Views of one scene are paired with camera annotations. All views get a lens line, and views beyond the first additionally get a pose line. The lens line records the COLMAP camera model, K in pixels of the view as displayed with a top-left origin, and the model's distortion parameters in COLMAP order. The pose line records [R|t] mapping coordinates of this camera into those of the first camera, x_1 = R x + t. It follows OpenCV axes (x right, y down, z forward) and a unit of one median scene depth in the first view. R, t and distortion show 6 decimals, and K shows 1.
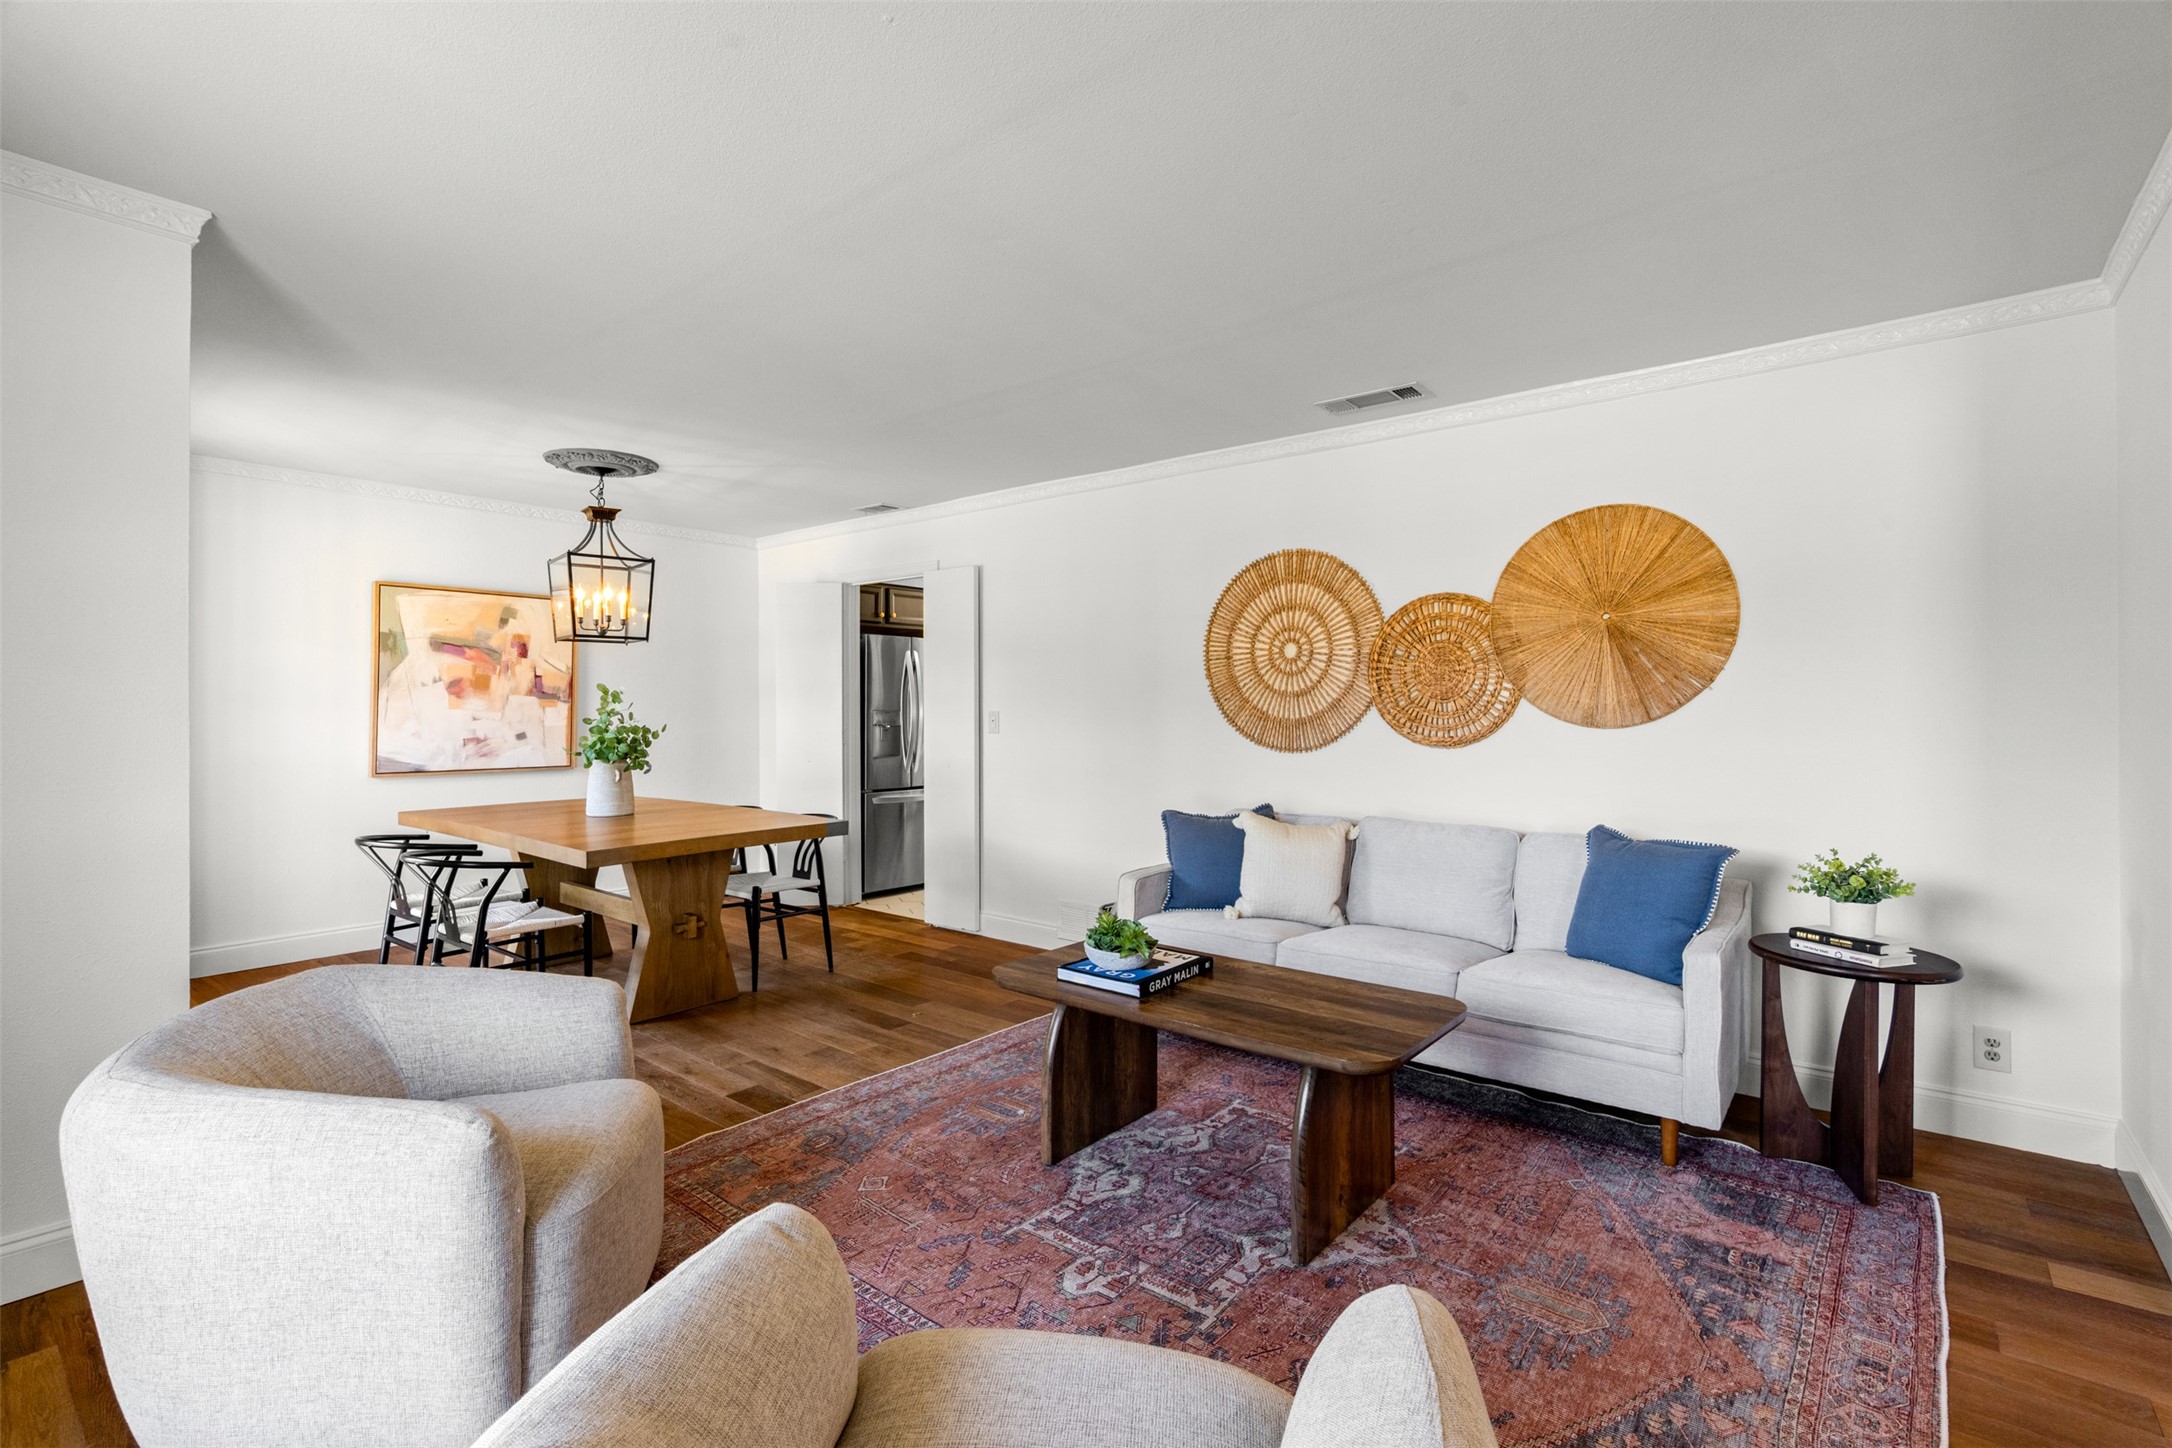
lens RADIAL K [[986.5, 0, 1073.9], [0, 986.5, 702.4], [0, 0, 1]] dist [-0.002003, -0.000073]
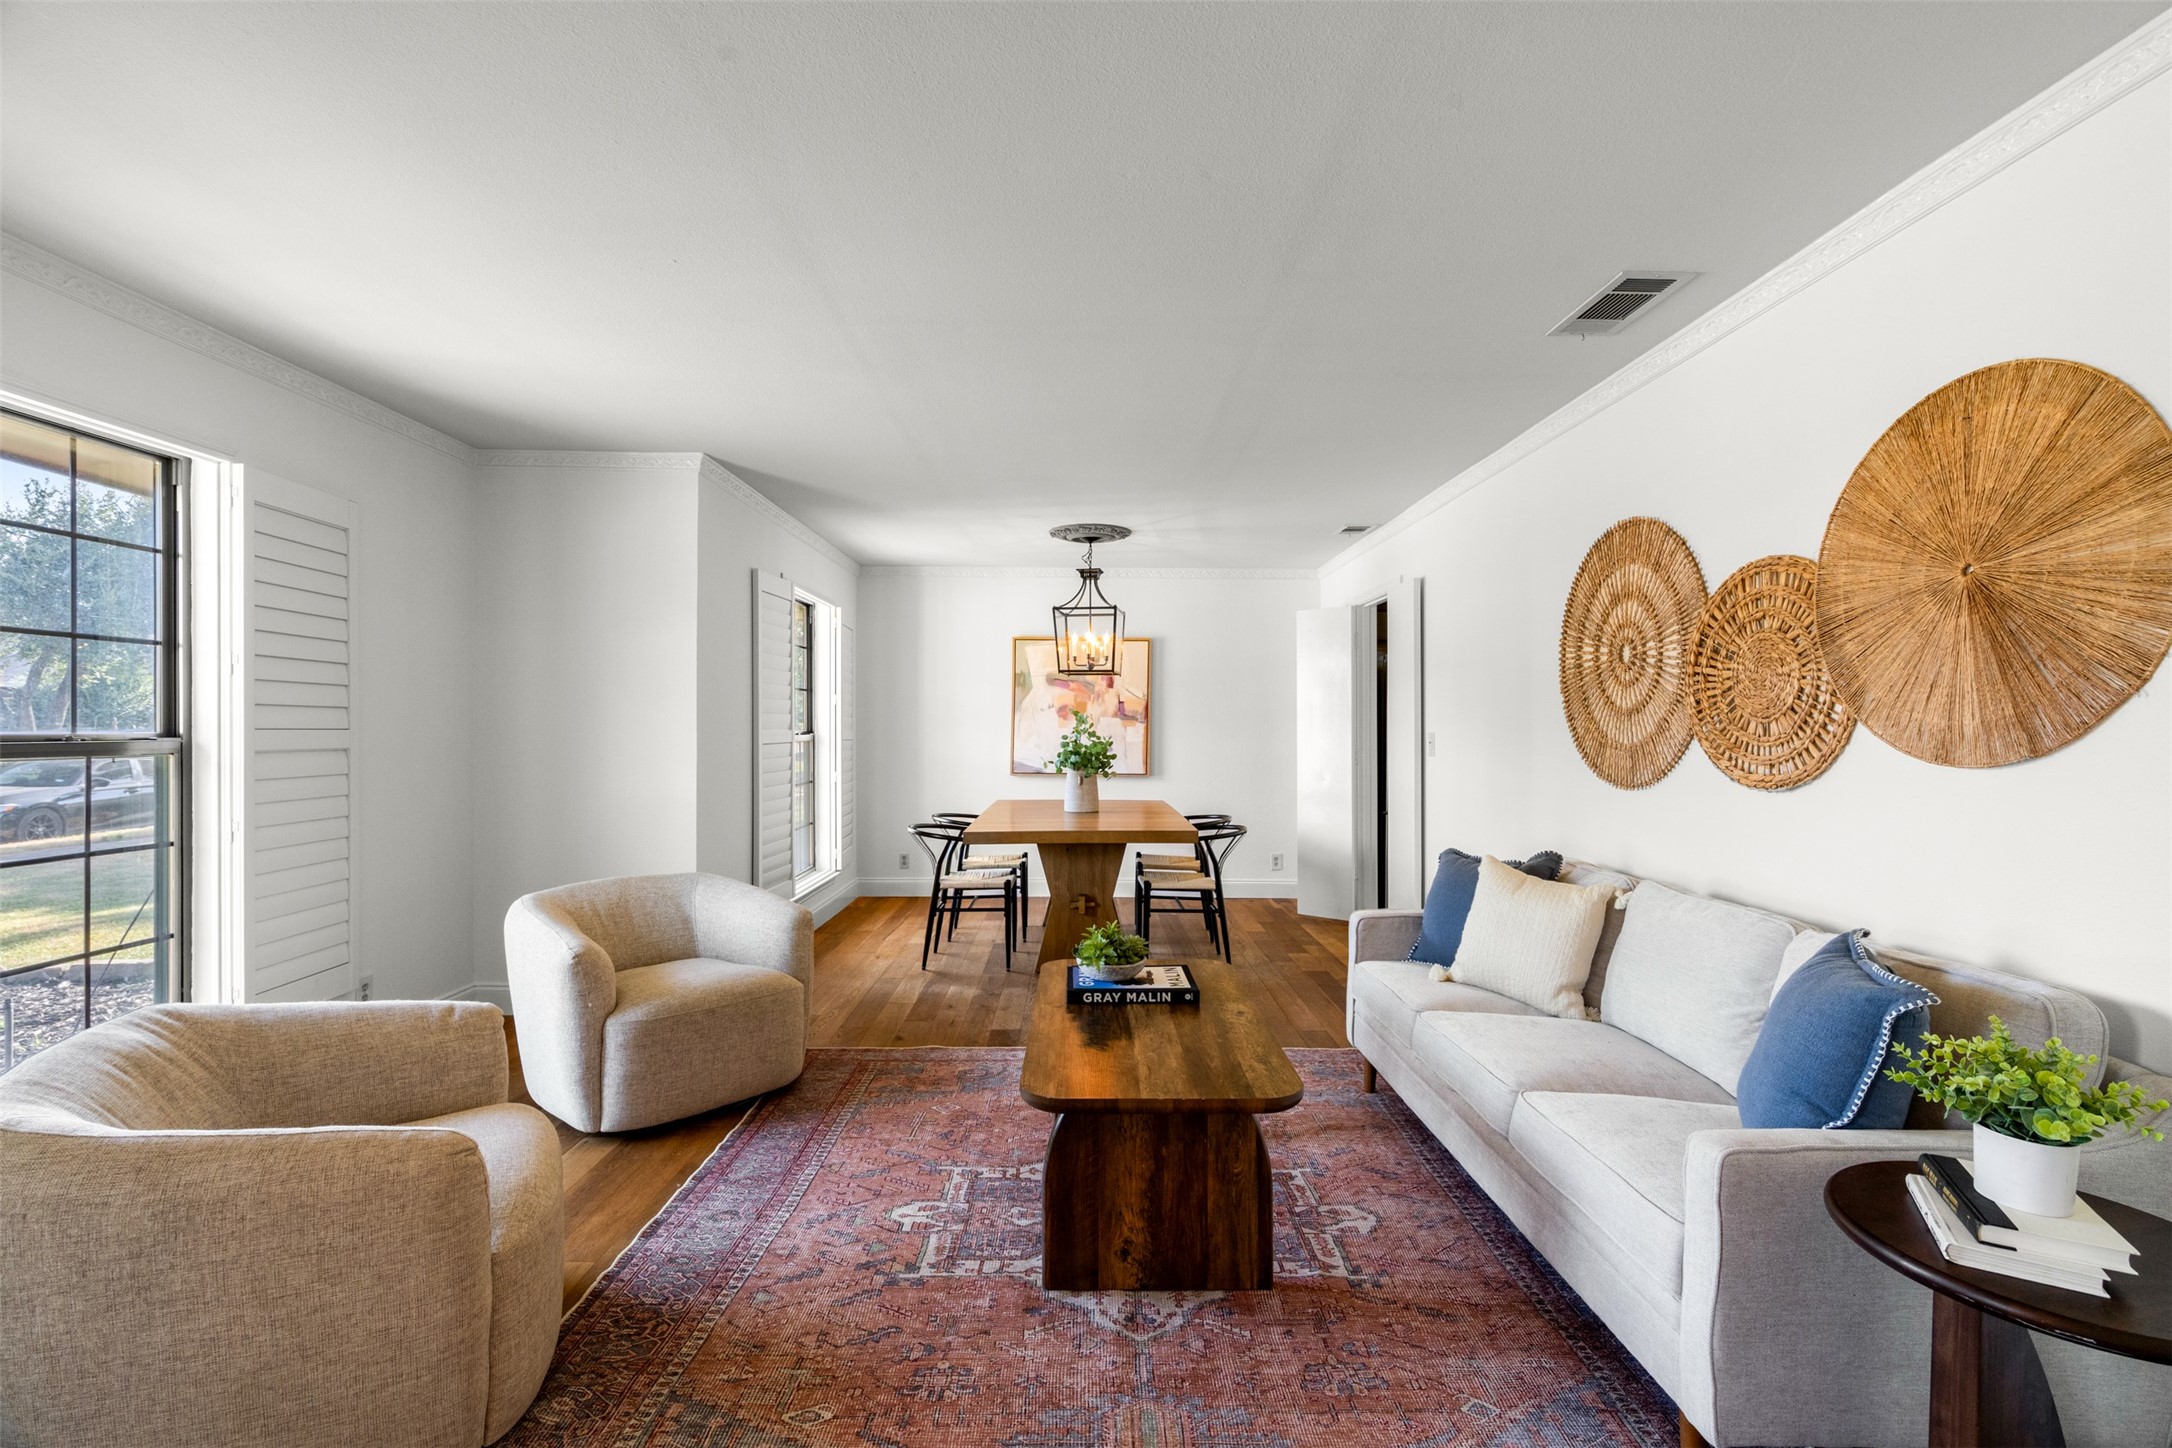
lens RADIAL K [[976.8, 0, 1086.0], [0, 976.8, 724.0], [0, 0, 1]] dist [-0.002321, -0.000011]
pose [[0.647136, 0.001227, -0.762374, 0.606027], [-0.001347, 0.999999, 0.000466, 0.001490], [0.762374, 0.000725, 0.647137, 0.238359]]
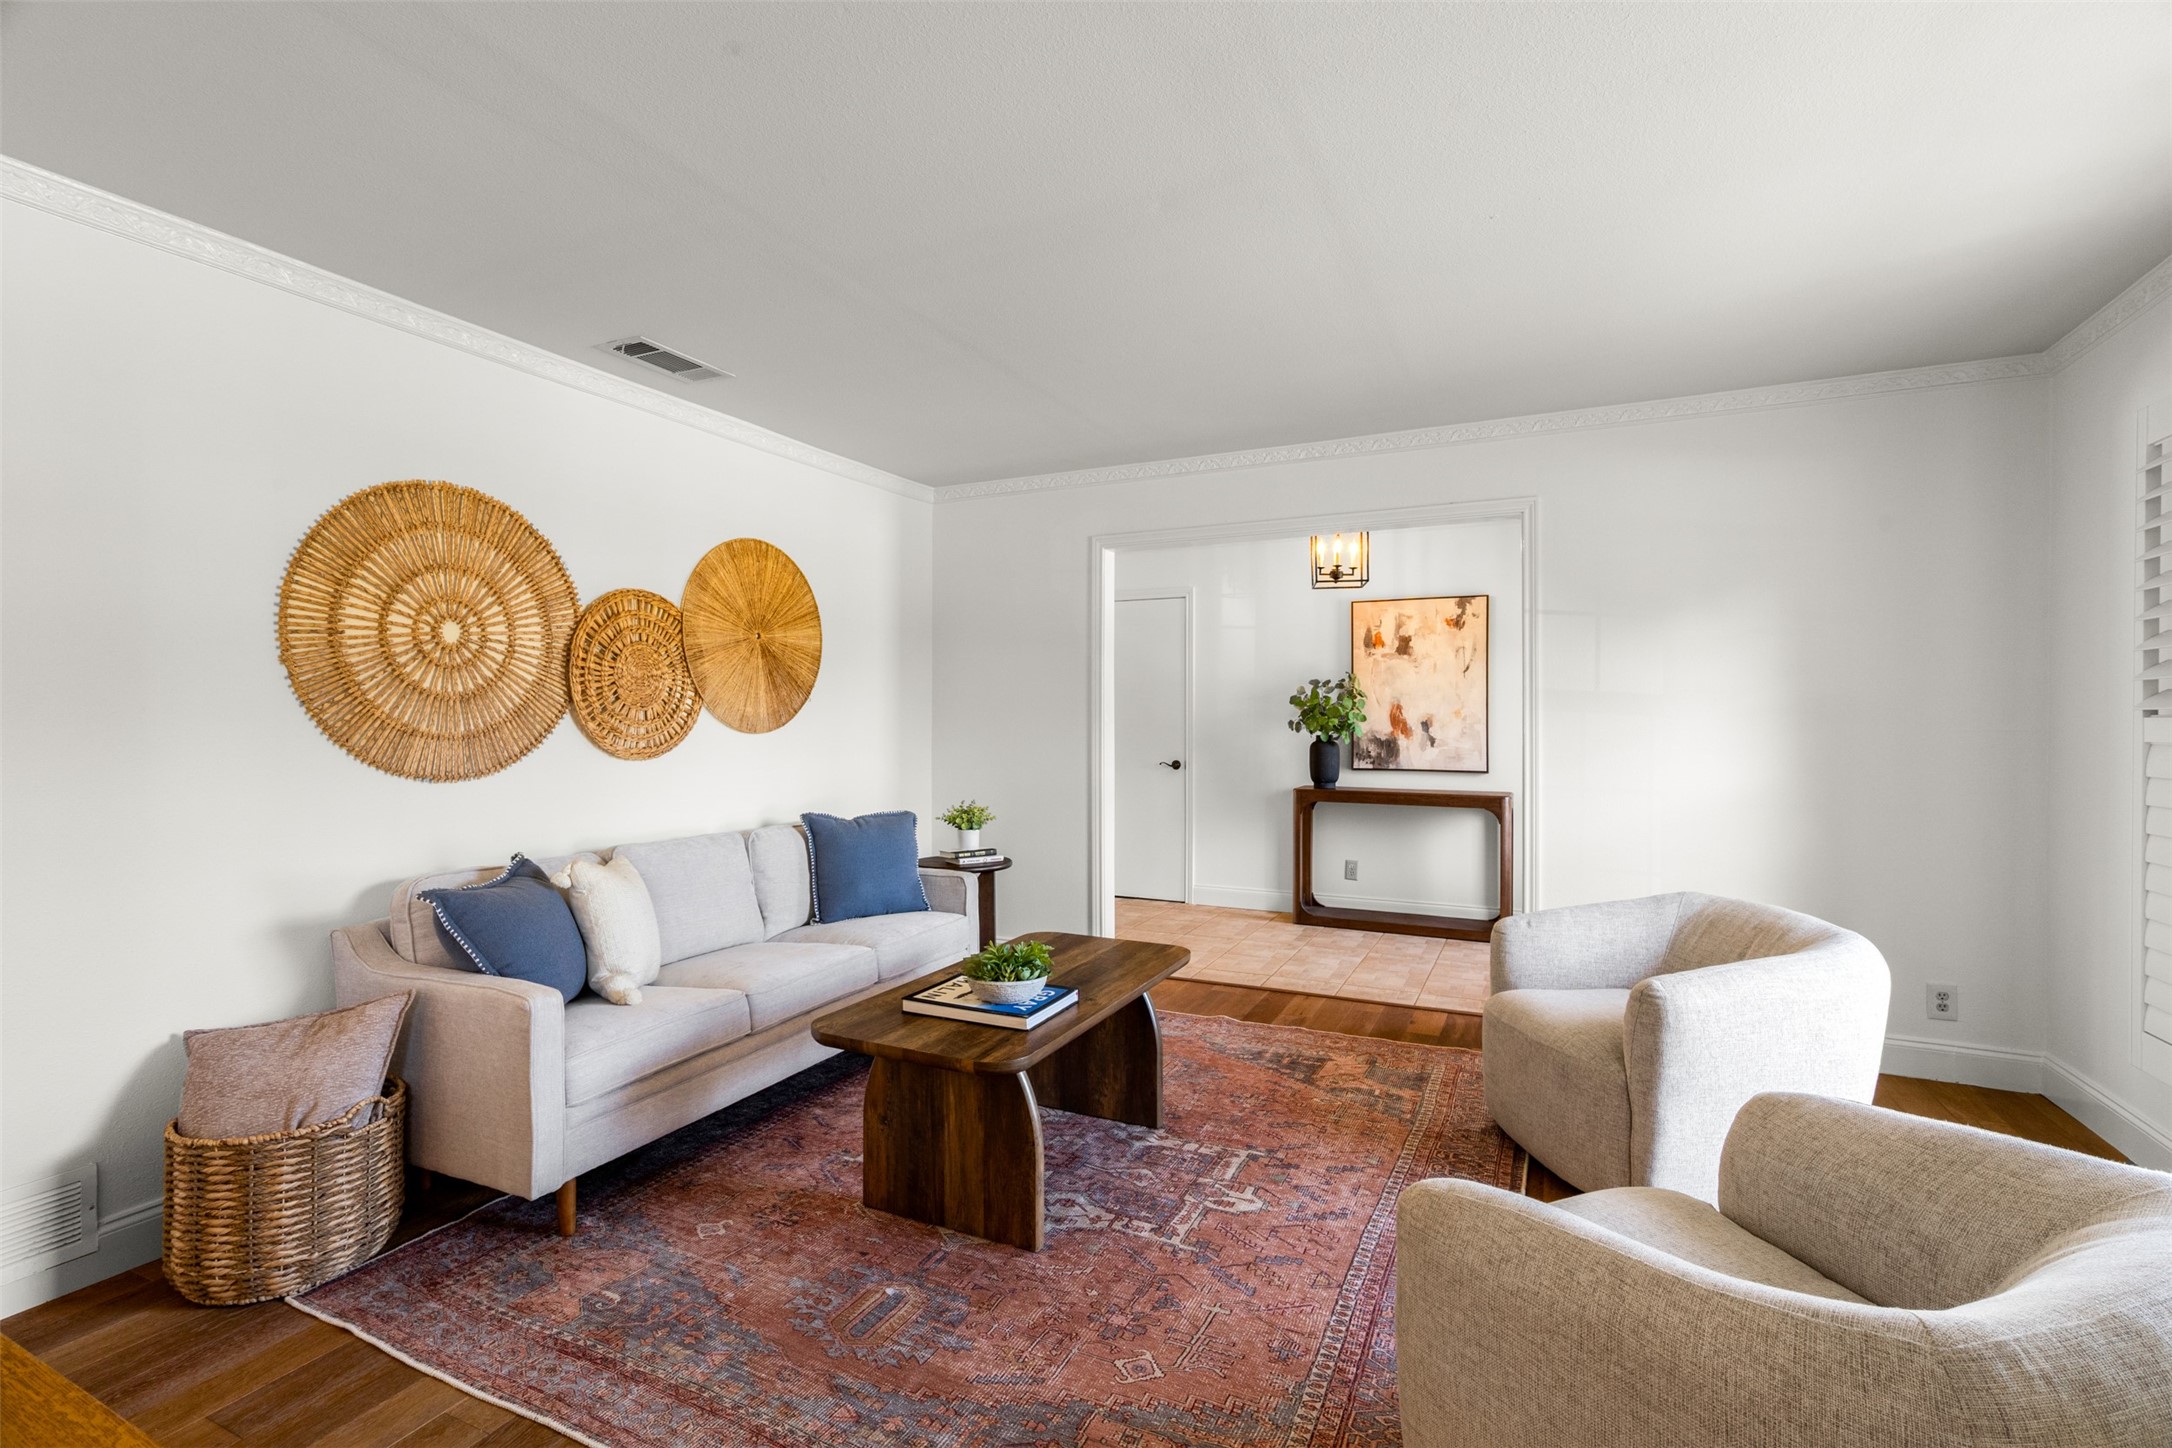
lens RADIAL K [[995.1, 0, 1076.5], [0, 995.1, 716.7], [0, 0, 1]] dist [-0.000482, 0.000233]
pose [[-0.239338, -0.000367, 0.970936, -0.642659], [-0.001504, 0.999999, 0.000007, 0.005962], [-0.970935, -0.001459, -0.239338, 0.867883]]
